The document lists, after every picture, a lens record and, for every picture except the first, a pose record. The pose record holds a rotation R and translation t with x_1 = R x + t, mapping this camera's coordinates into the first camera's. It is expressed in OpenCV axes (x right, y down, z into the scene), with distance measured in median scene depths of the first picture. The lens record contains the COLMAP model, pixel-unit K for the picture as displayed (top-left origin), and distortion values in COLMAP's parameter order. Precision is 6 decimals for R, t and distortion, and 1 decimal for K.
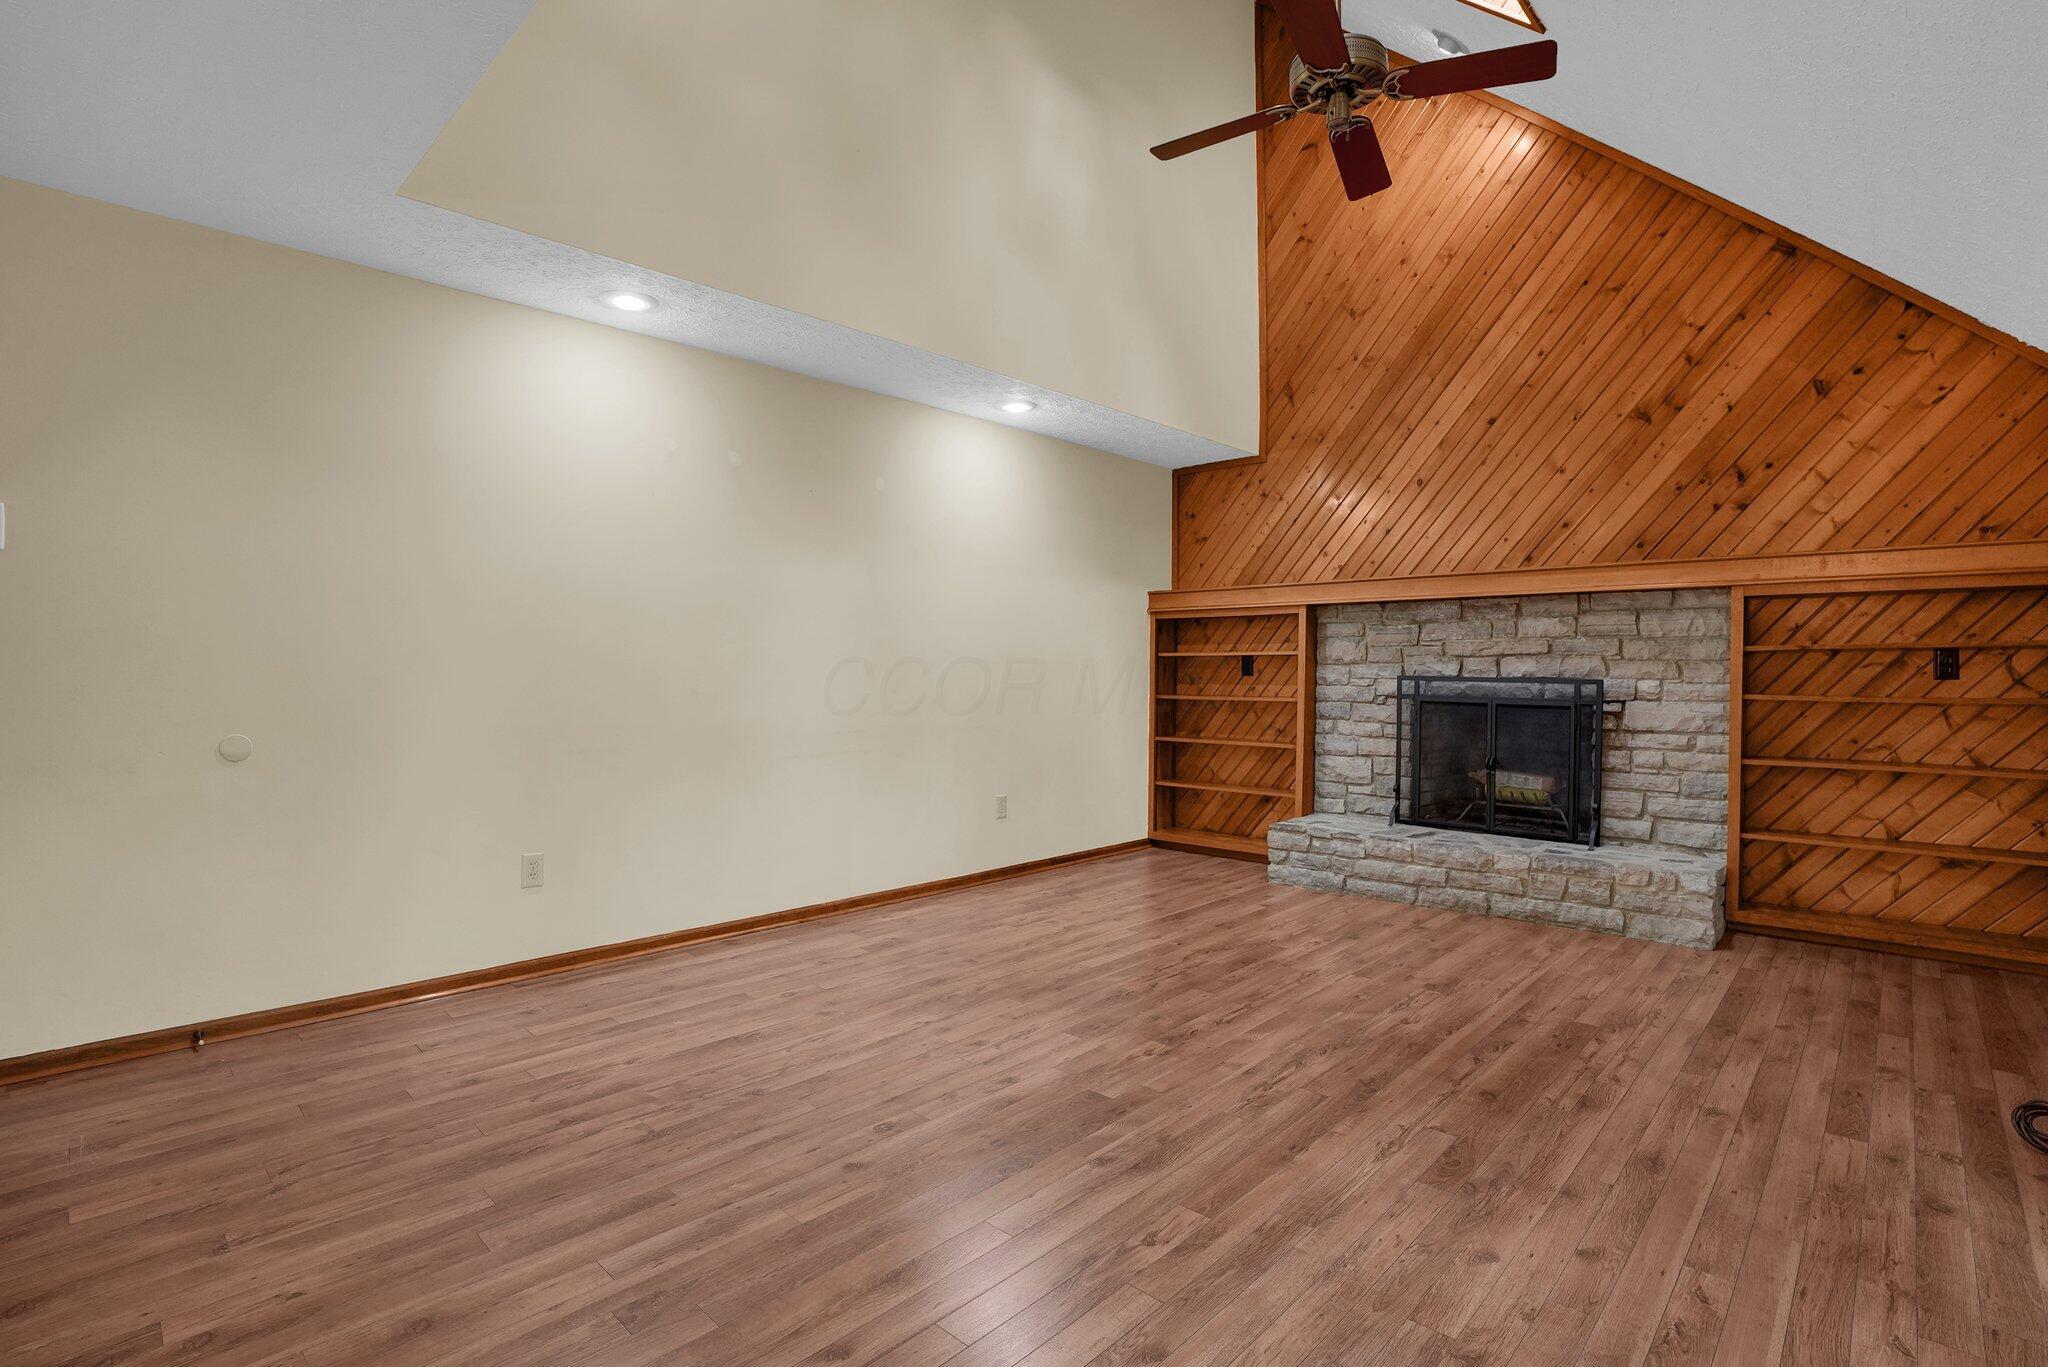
lens RADIAL K [[966.4, 0, 1030.9], [0, 966.4, 678.6], [0, 0, 1]] dist [-0.072812, 0.020933]
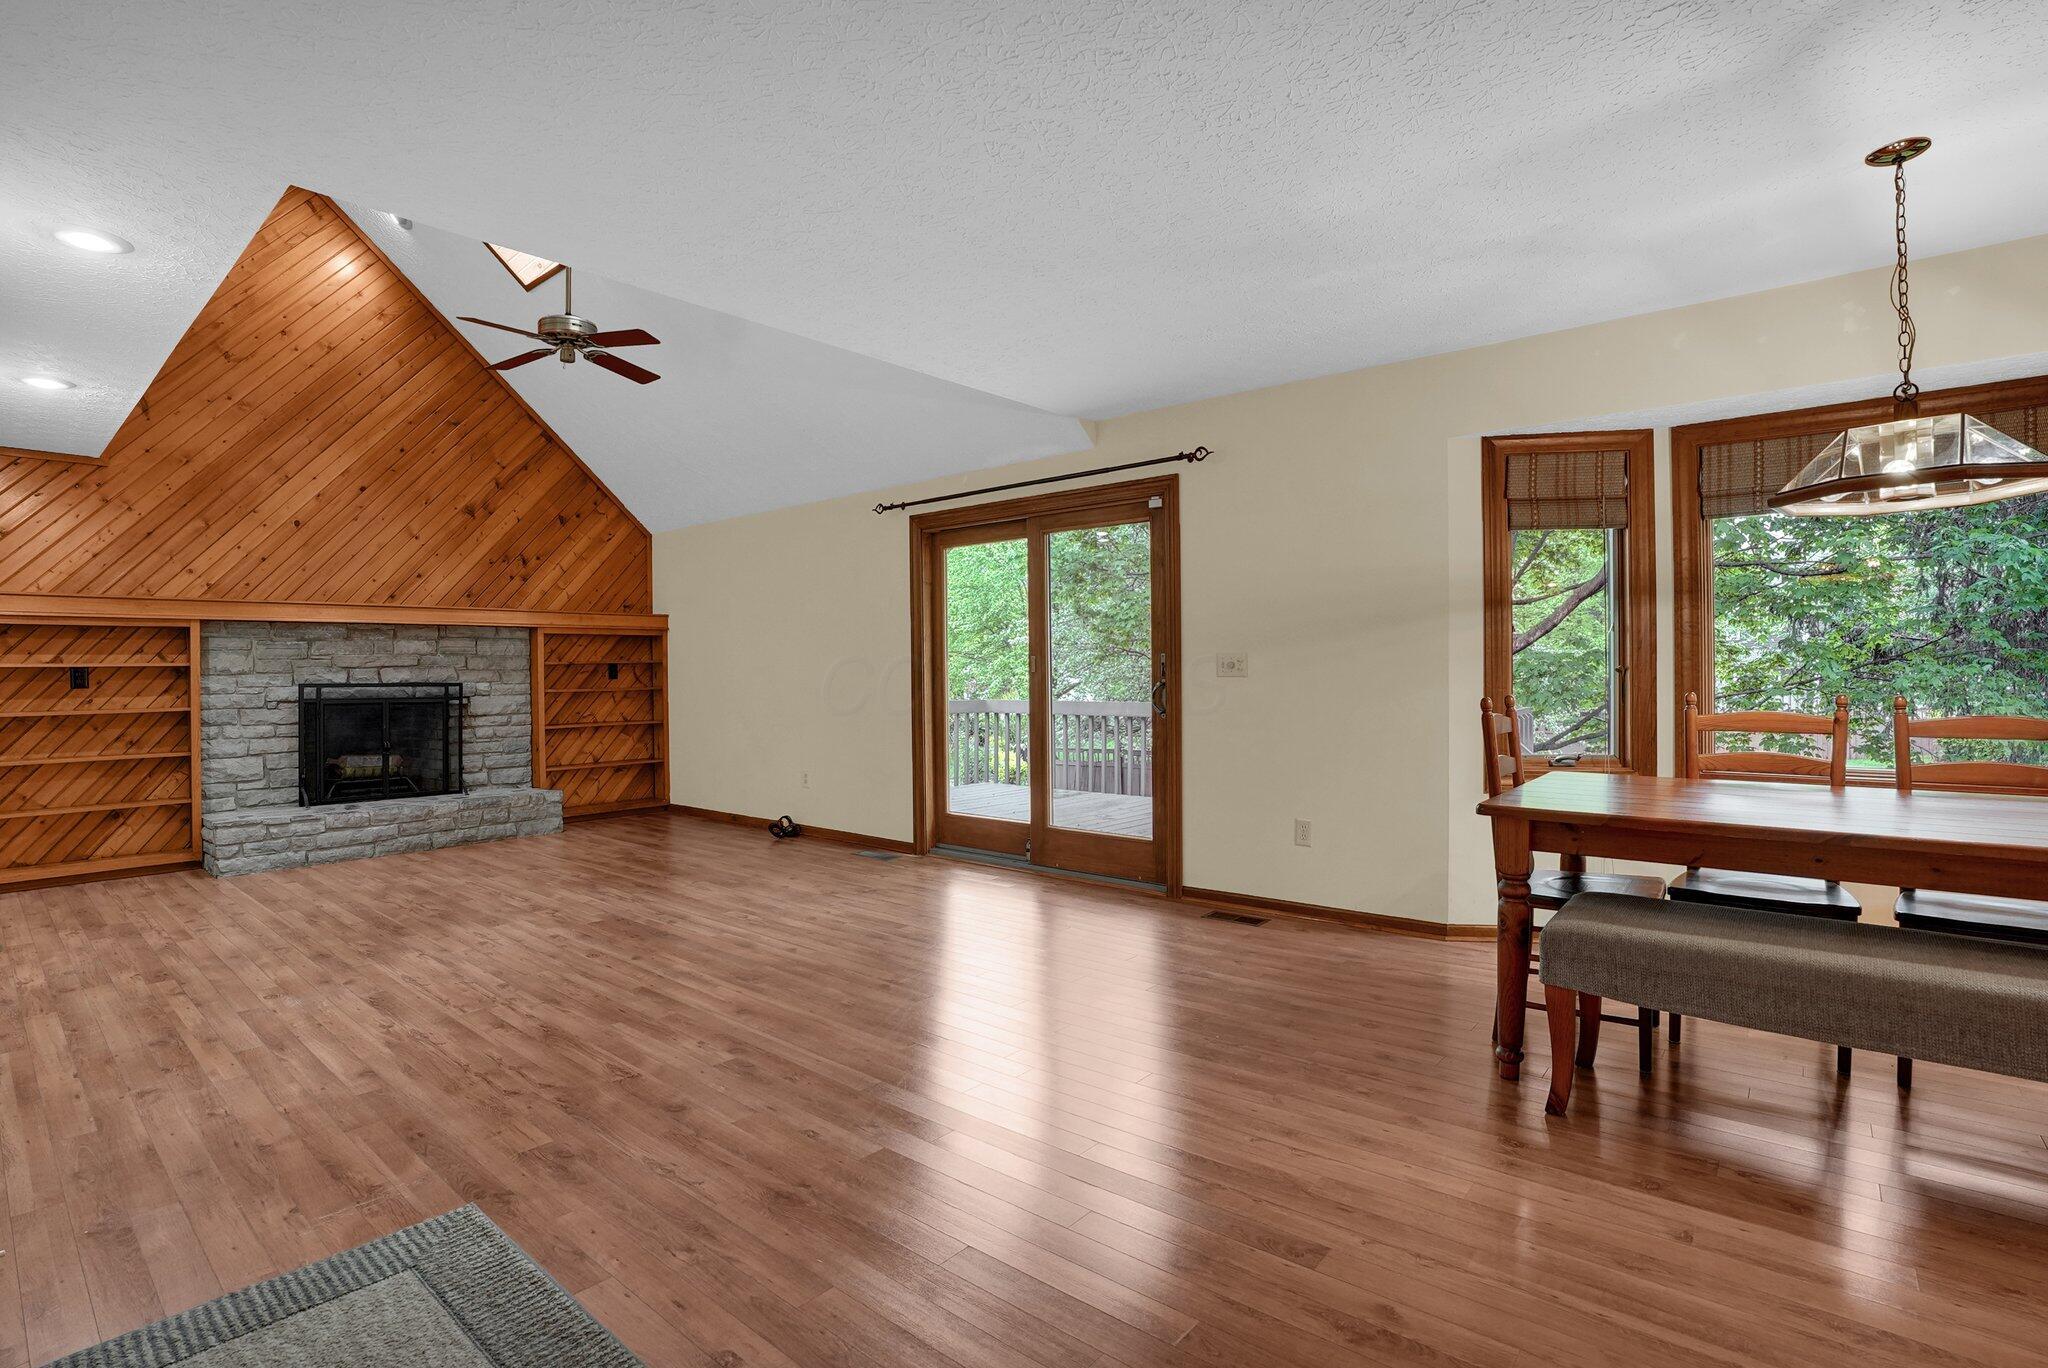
lens RADIAL K [[966.4, 0, 1030.9], [0, 966.4, 679.1], [0, 0, 1]] dist [-0.072812, 0.020933]
pose [[-0.064137, -0.010500, 0.997886, -1.025338], [0.020931, 0.999711, 0.011865, -0.004300], [-0.997722, 0.021648, -0.063899, 0.191152]]
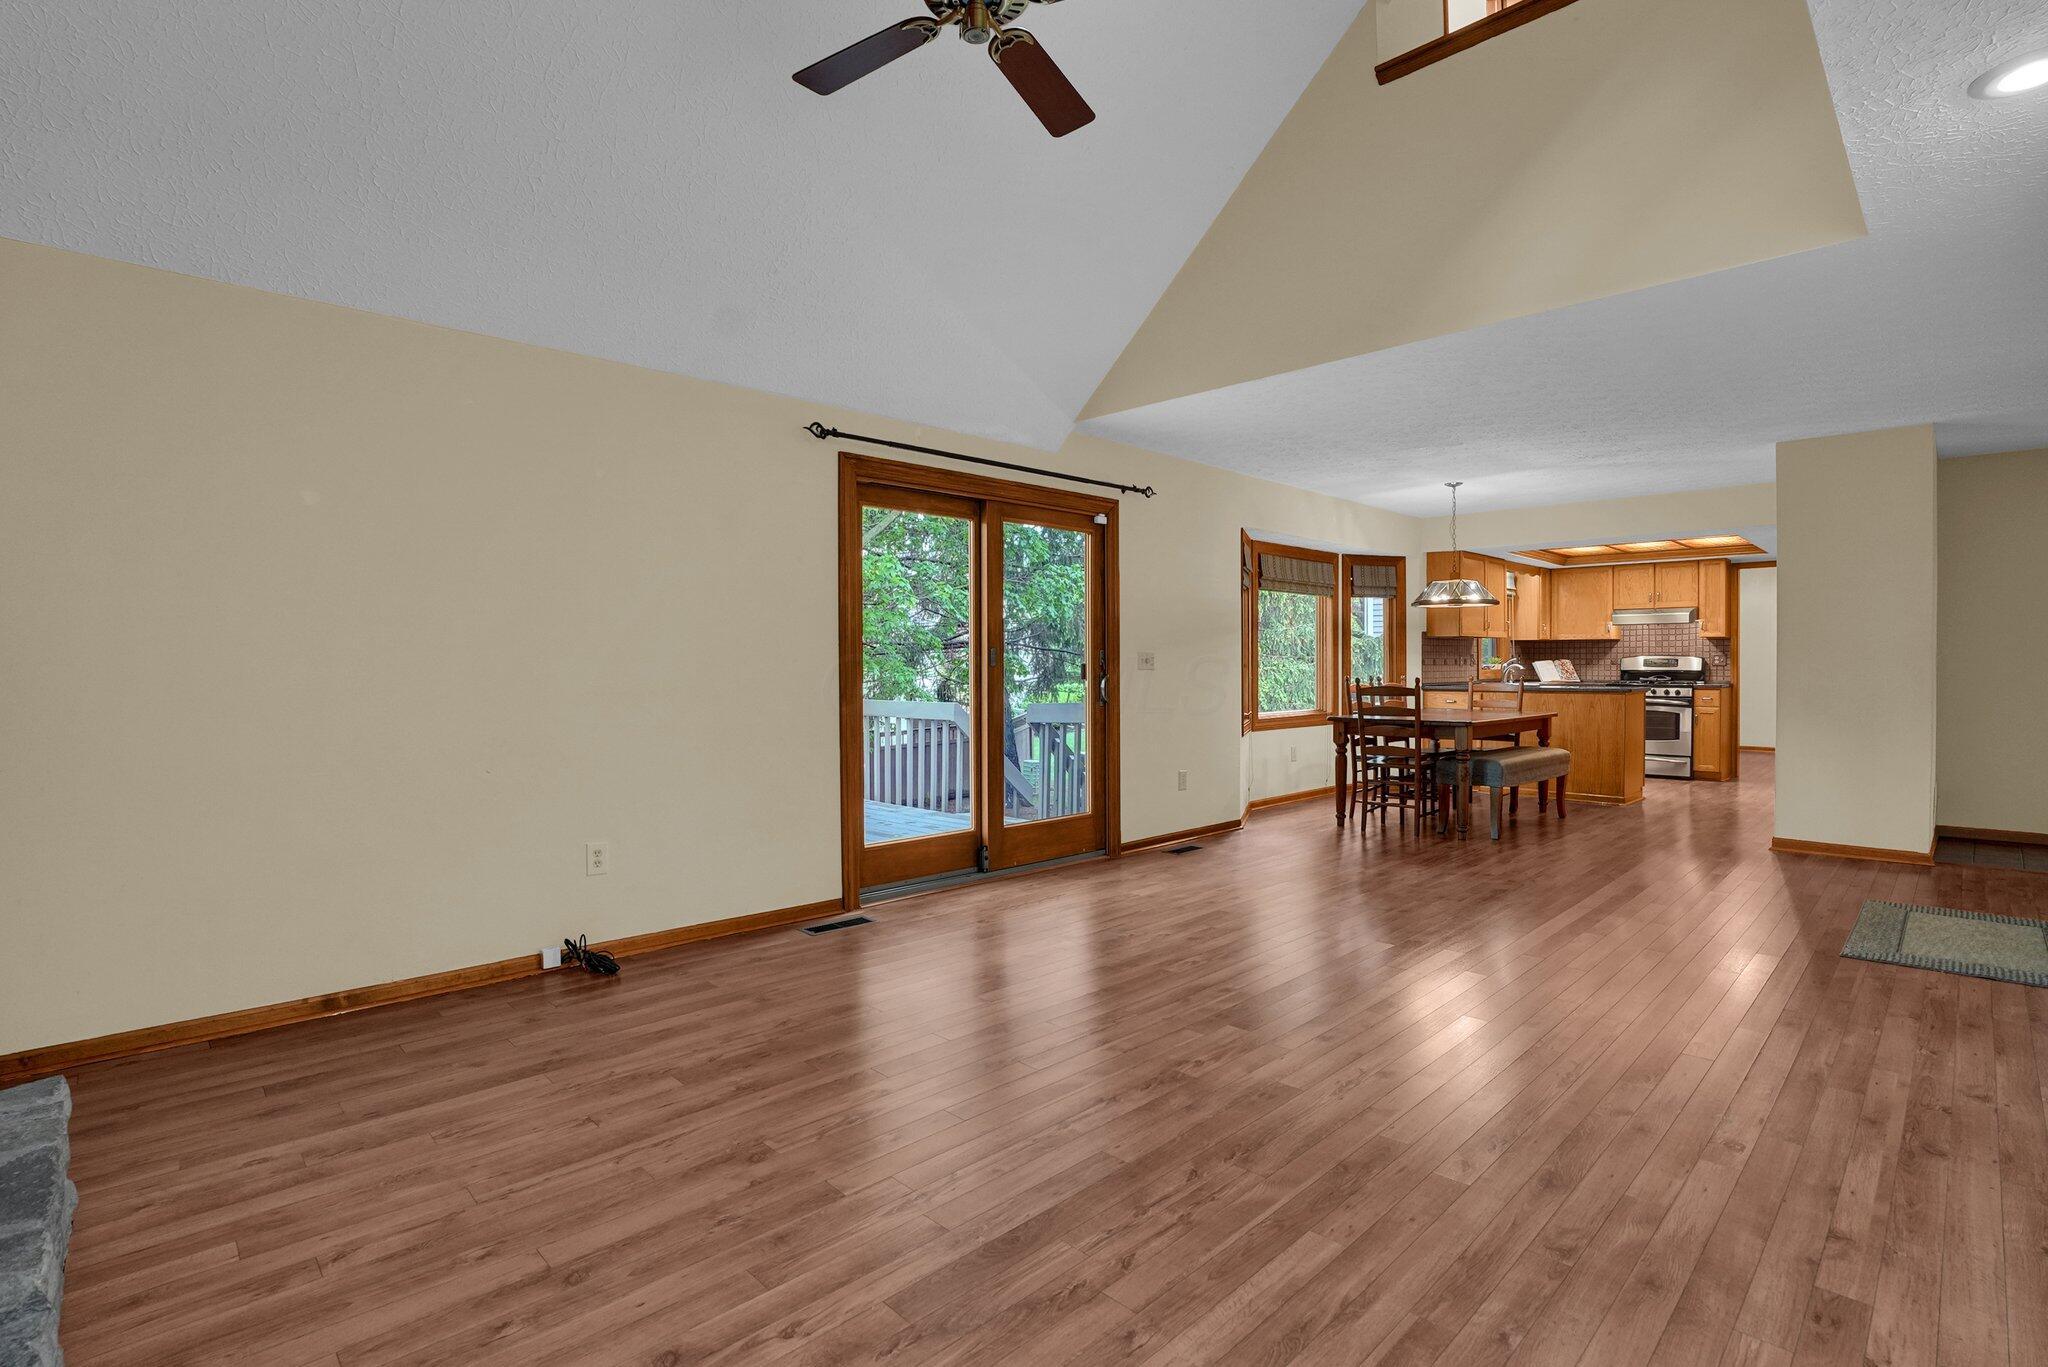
lens RADIAL K [[966.4, 0, 1030.9], [0, 966.4, 678.6], [0, 0, 1]] dist [-0.072812, 0.020933]
pose [[-0.999256, 0.000999, 0.038561, 0.171355], [0.001981, 0.999674, 0.025444, -0.012812], [-0.038523, 0.025502, -0.998932, 1.315961]]
